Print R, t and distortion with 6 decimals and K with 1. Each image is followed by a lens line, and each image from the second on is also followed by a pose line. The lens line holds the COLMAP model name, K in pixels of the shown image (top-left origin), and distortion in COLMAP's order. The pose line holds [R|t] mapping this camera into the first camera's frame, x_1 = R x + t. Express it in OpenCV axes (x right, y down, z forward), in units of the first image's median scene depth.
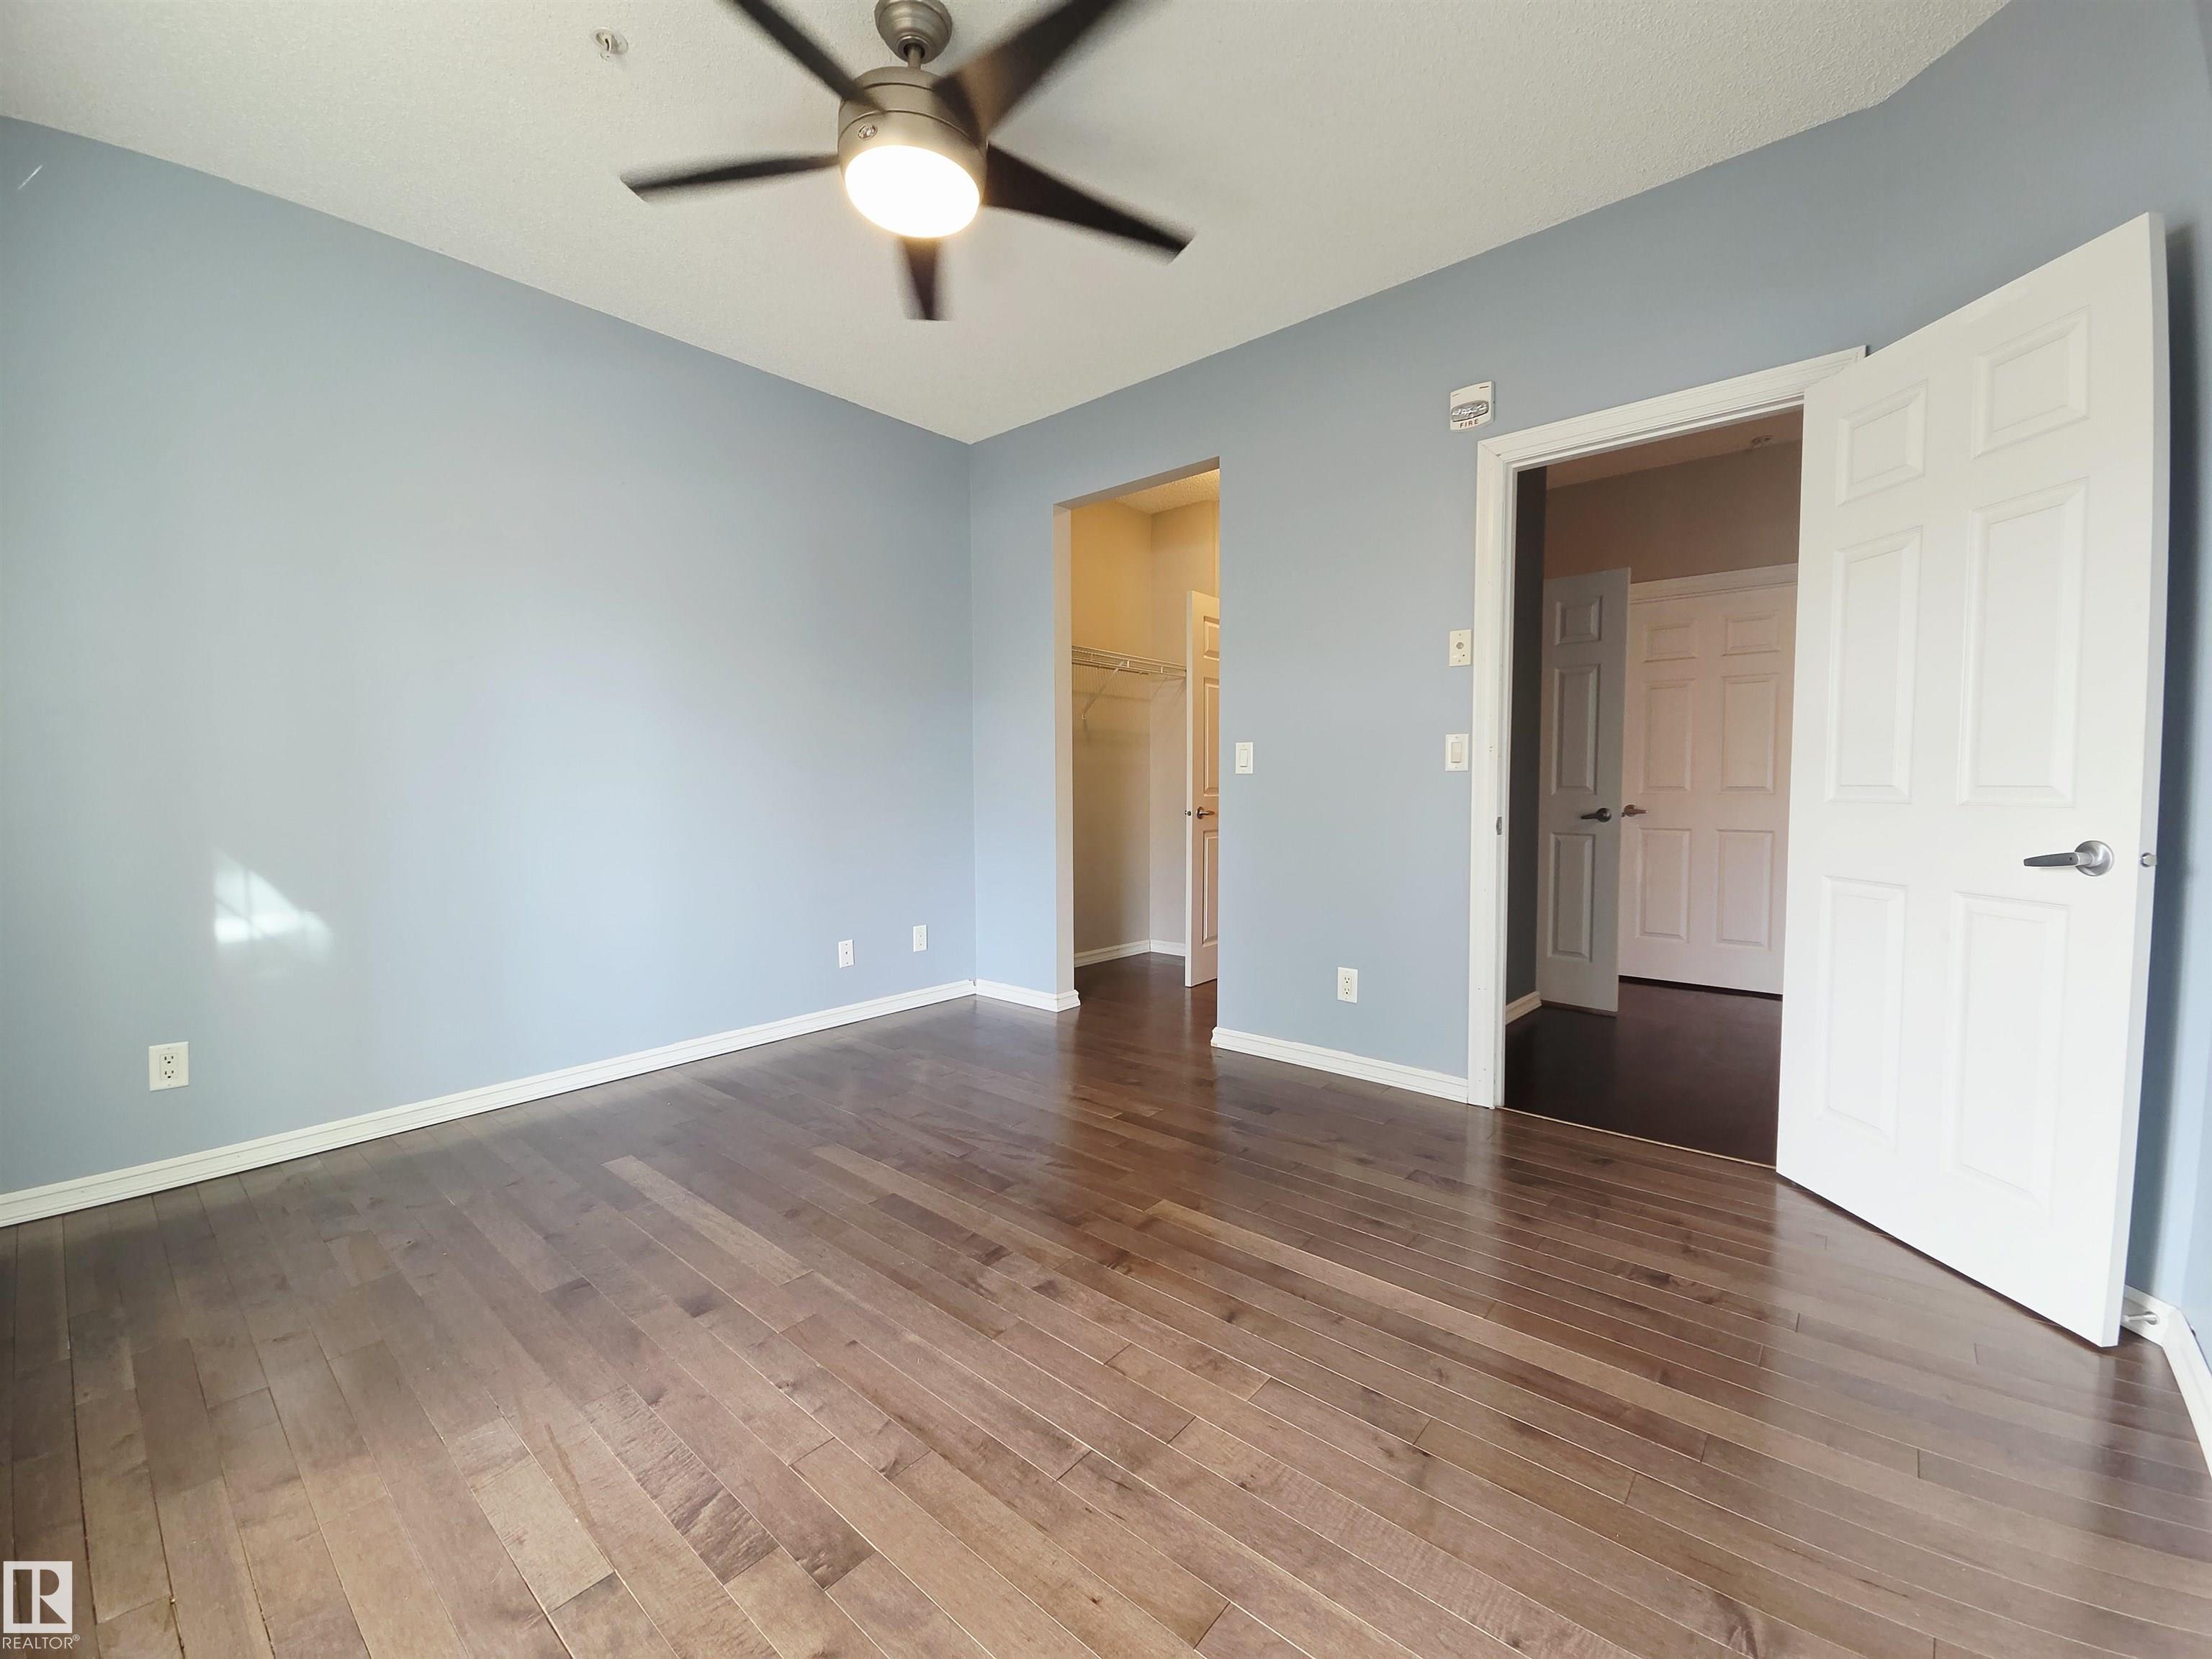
lens RADIAL K [[893.6, 0, 1106.9], [0, 893.6, 841.5], [0, 0, 1]] dist [-0.000681, 0.000021]
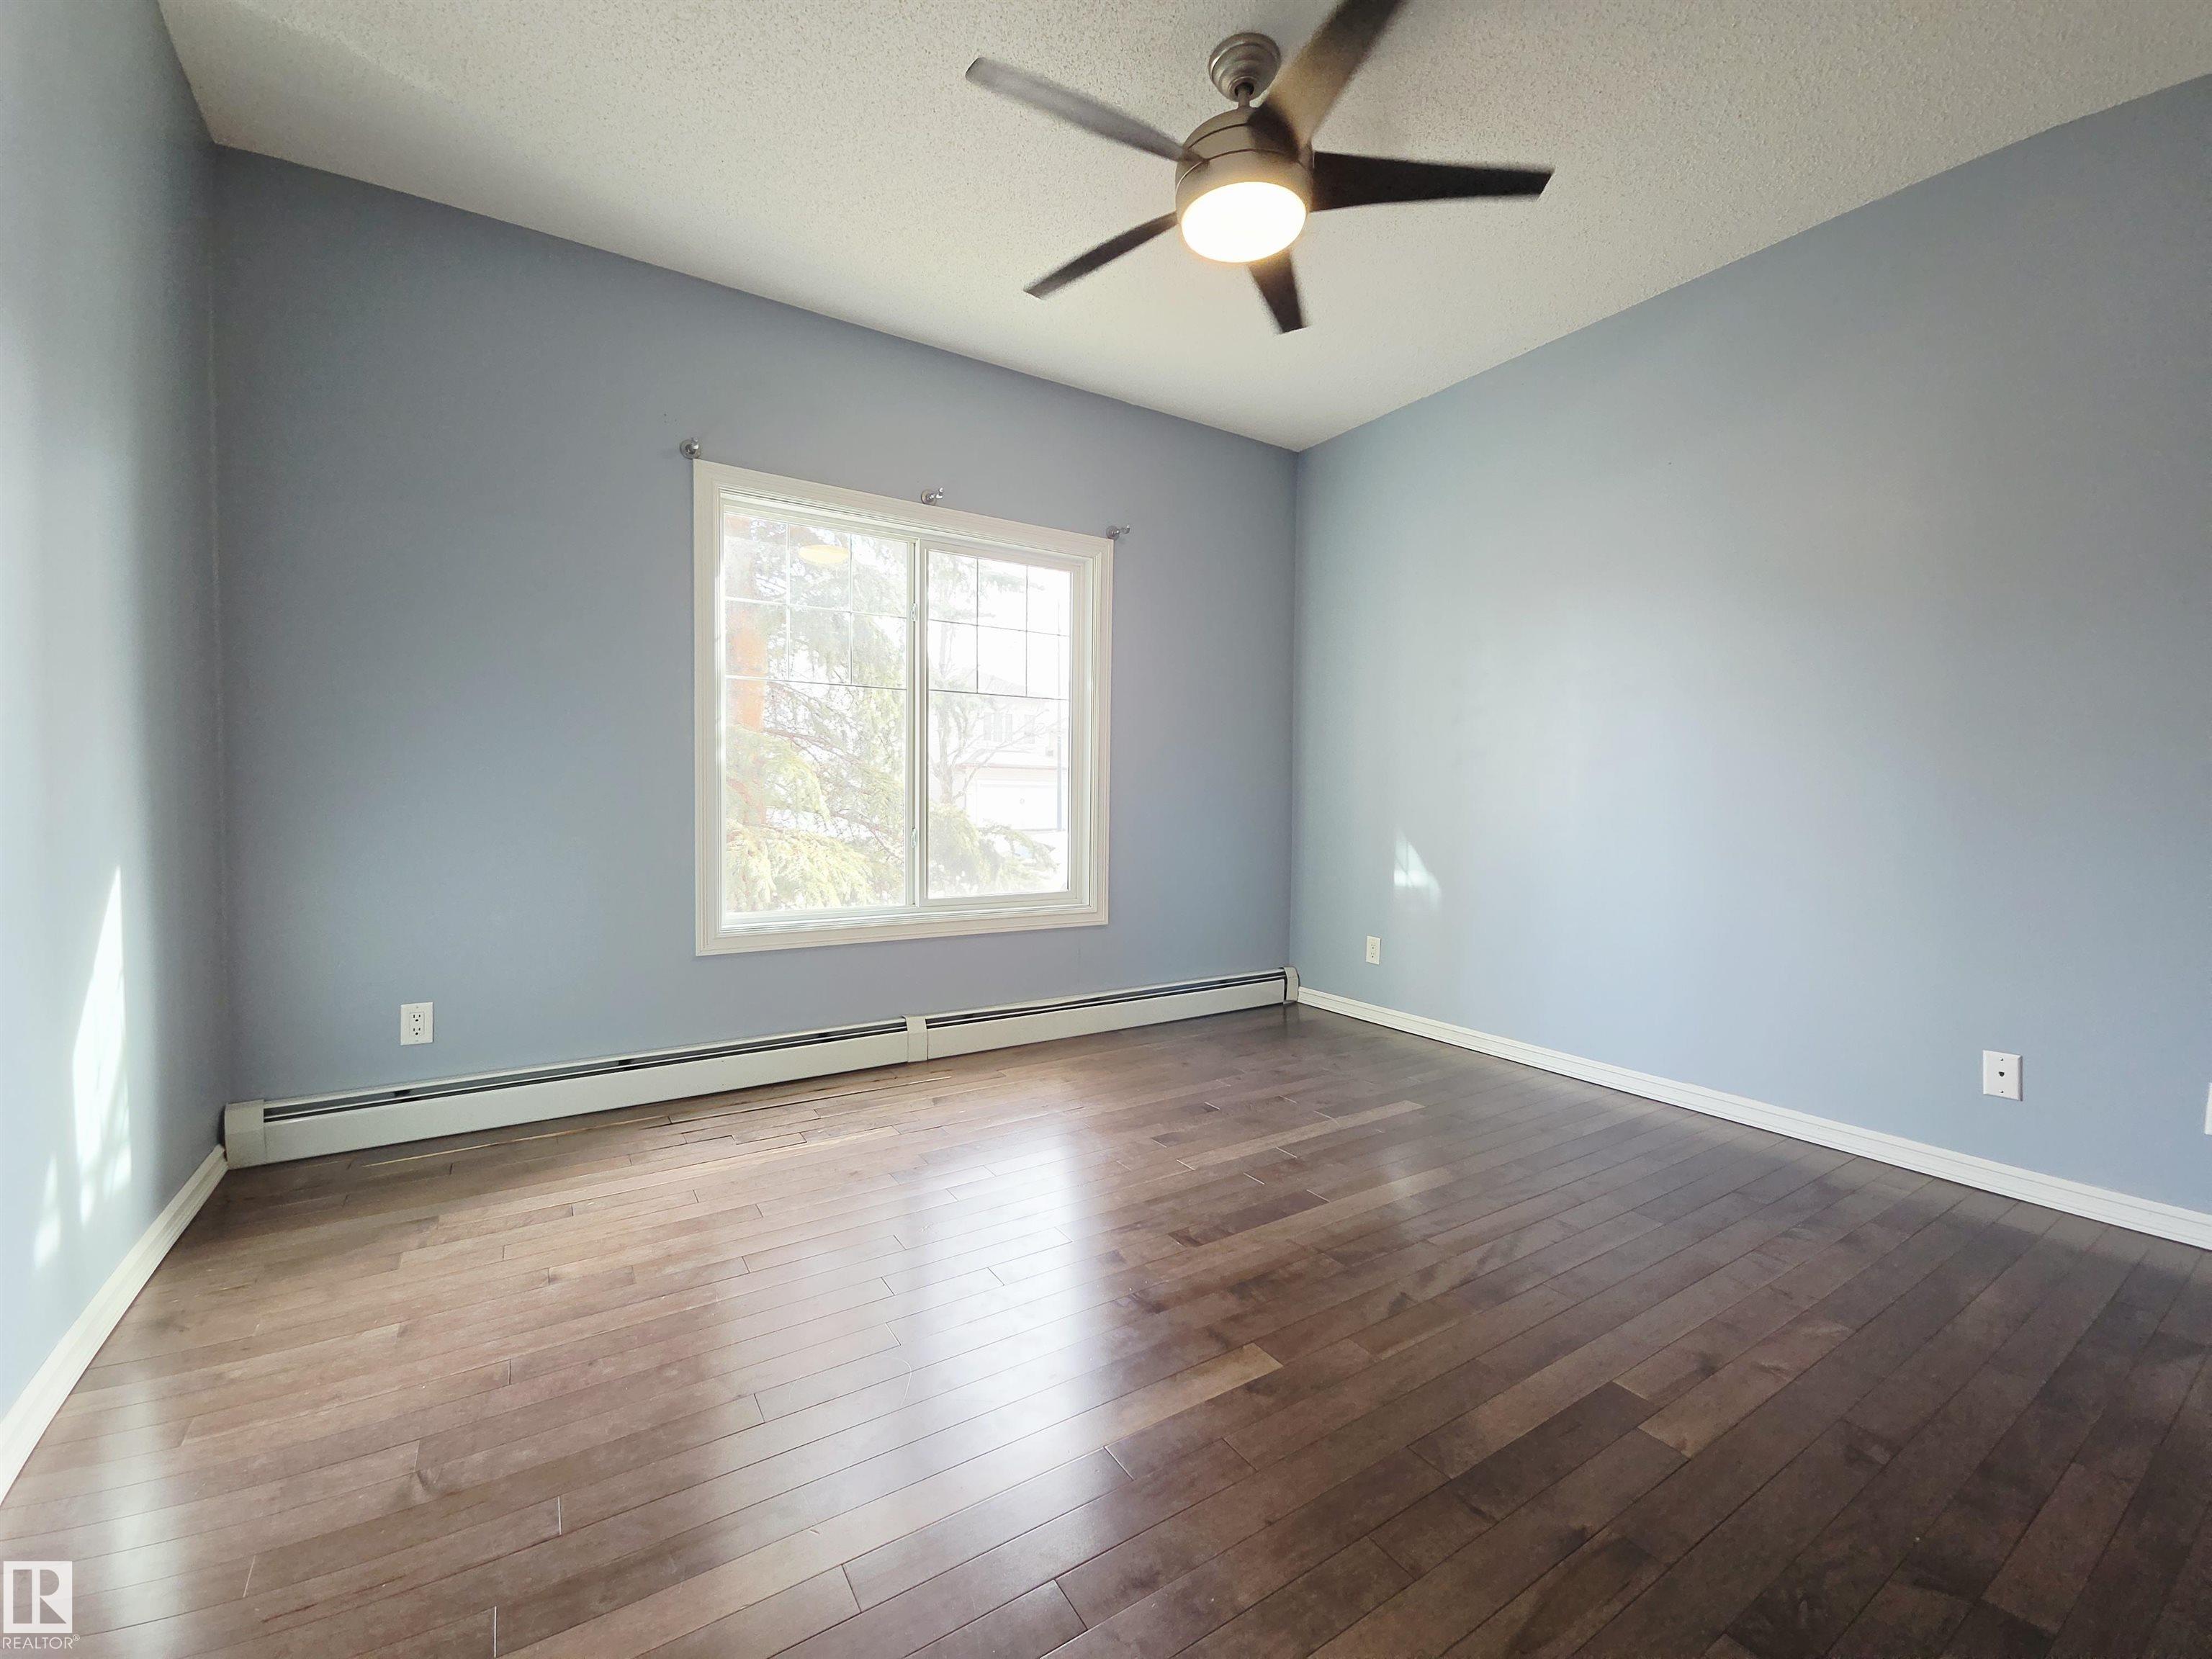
lens RADIAL K [[887.8, 0, 1106.0], [0, 887.8, 829.5], [0, 0, 1]] dist [-0.002946, 0.000024]
pose [[-0.303404, 0.040896, -0.951984, 0.752530], [-0.062917, 0.996038, 0.062841, -0.061272], [0.950782, 0.078963, -0.299629, 1.028904]]
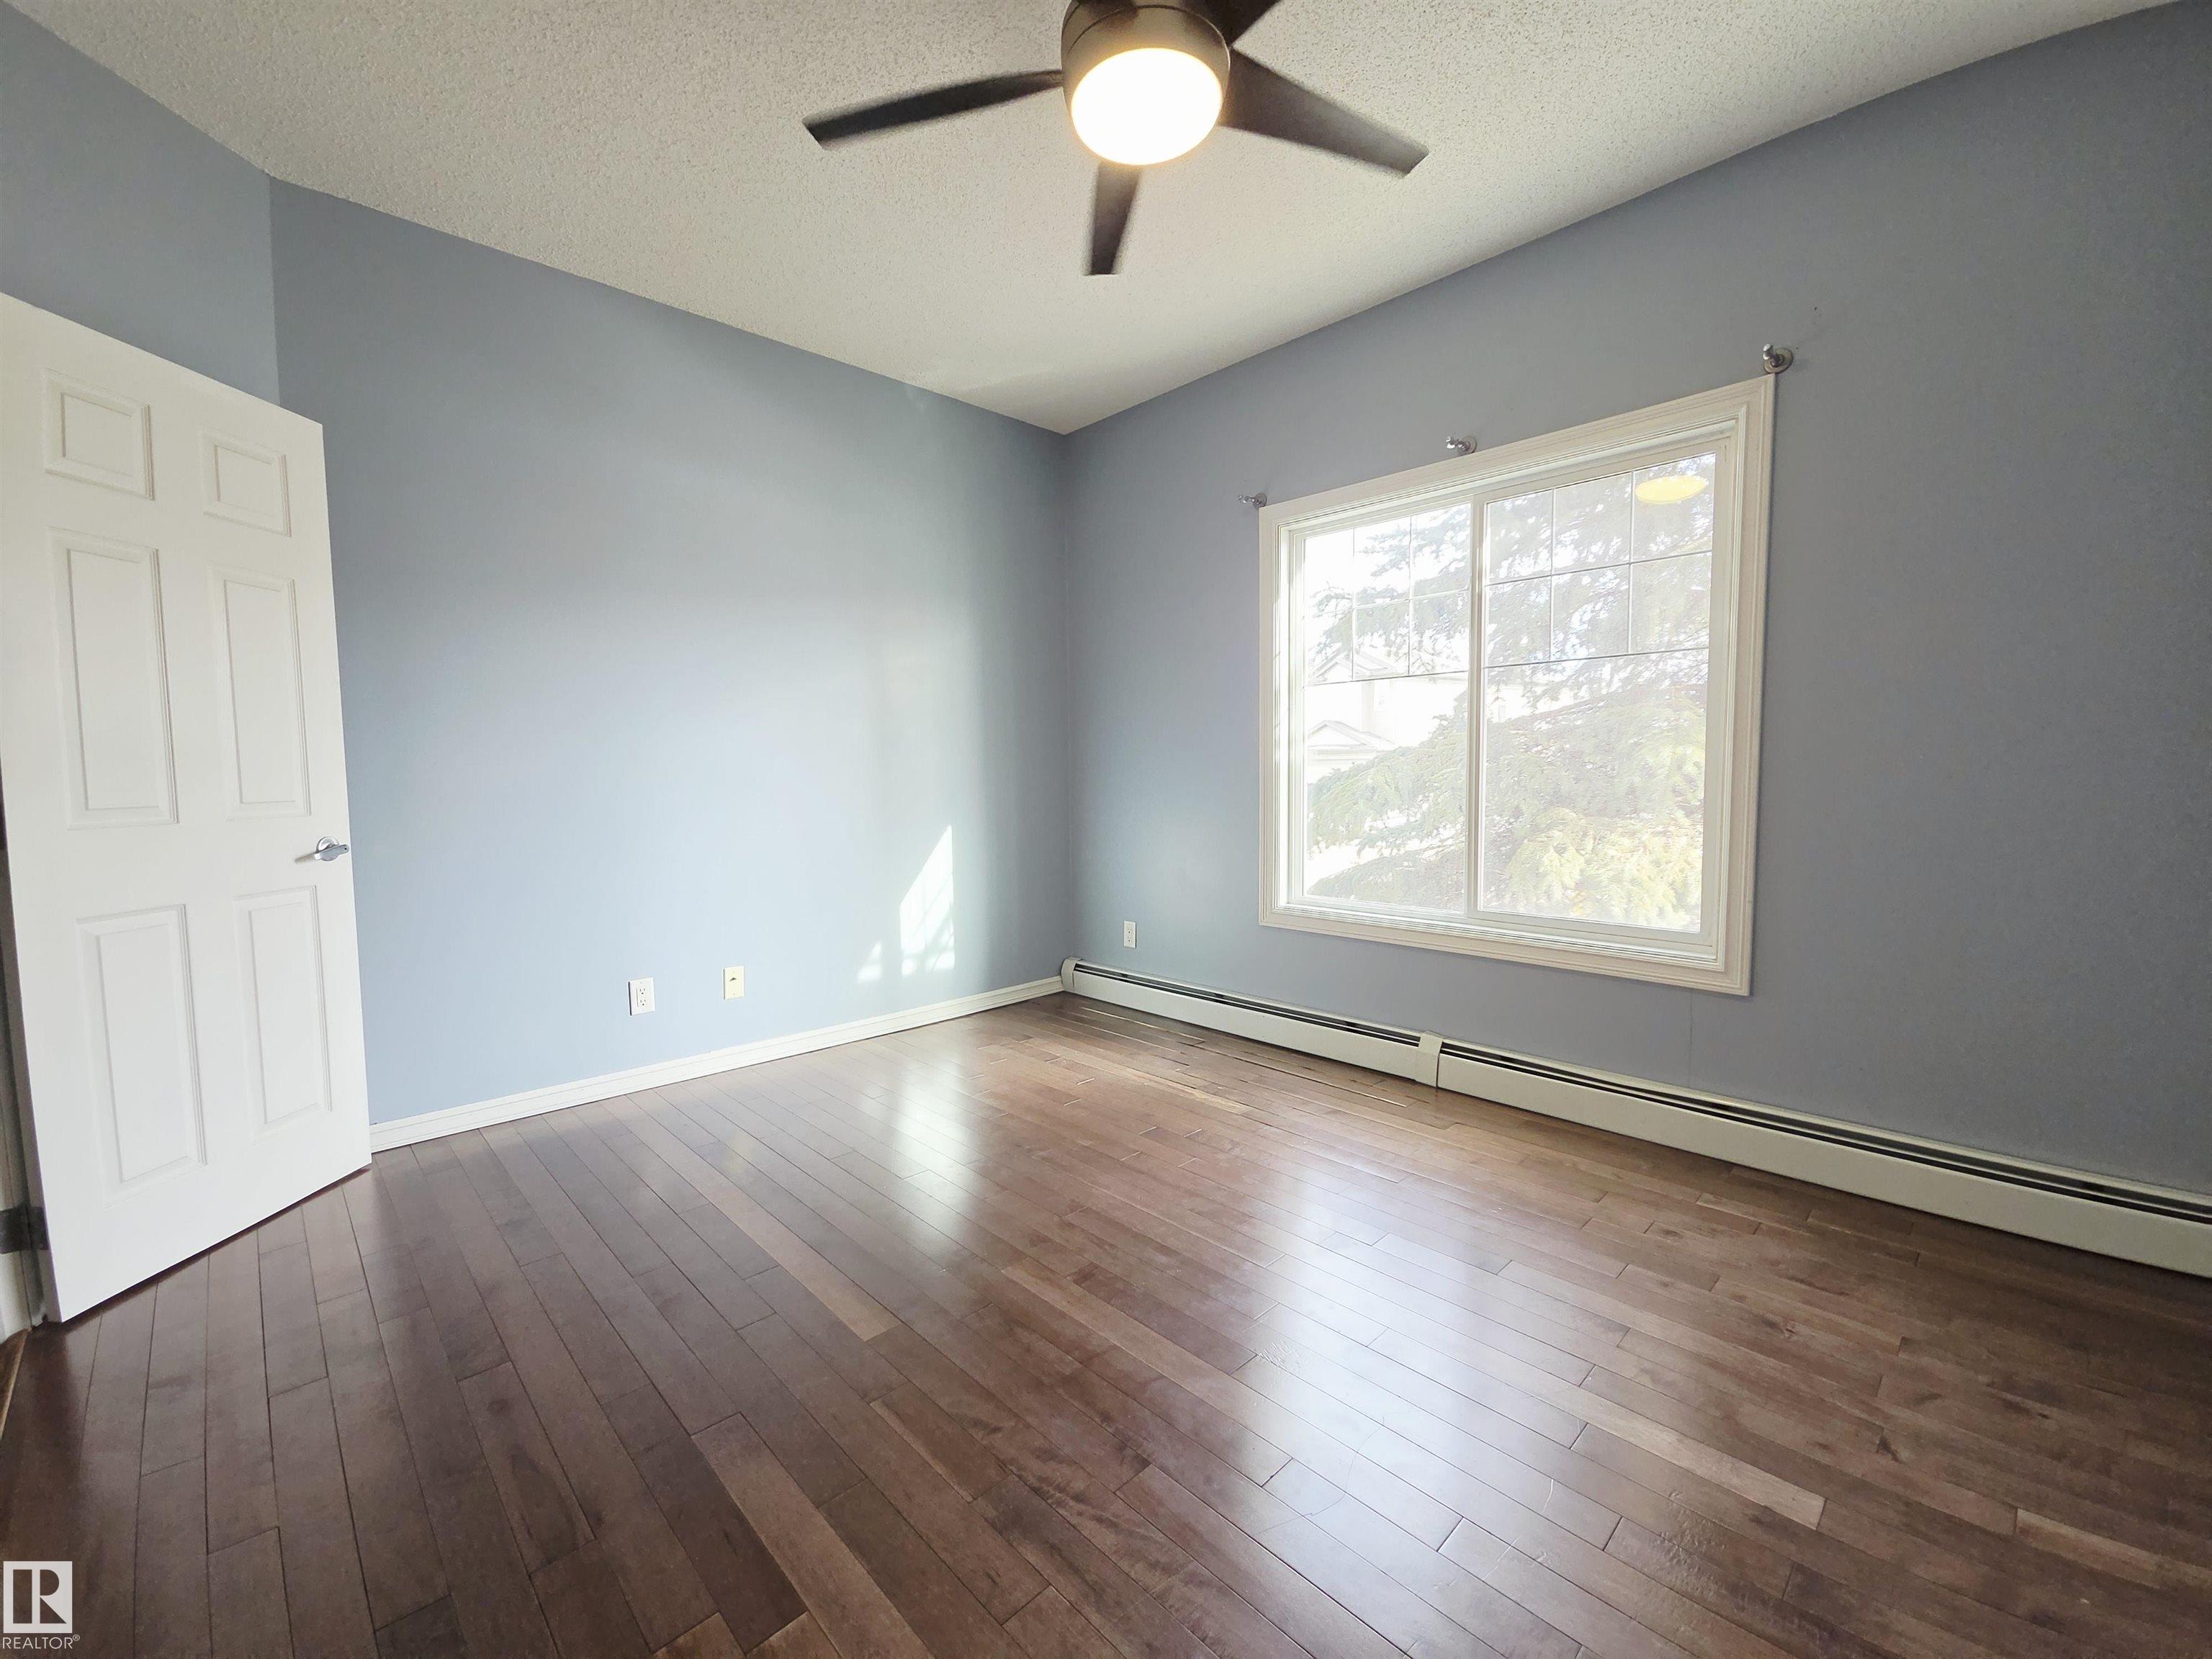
lens RADIAL K [[887.8, 0, 1106.0], [0, 887.8, 829.5], [0, 0, 1]] dist [-0.002946, 0.000024]
pose [[-0.995995, 0.007884, 0.089062, -0.209495], [0.018961, 0.992073, 0.124225, -0.123330], [-0.087377, 0.125417, -0.988249, 1.653841]]
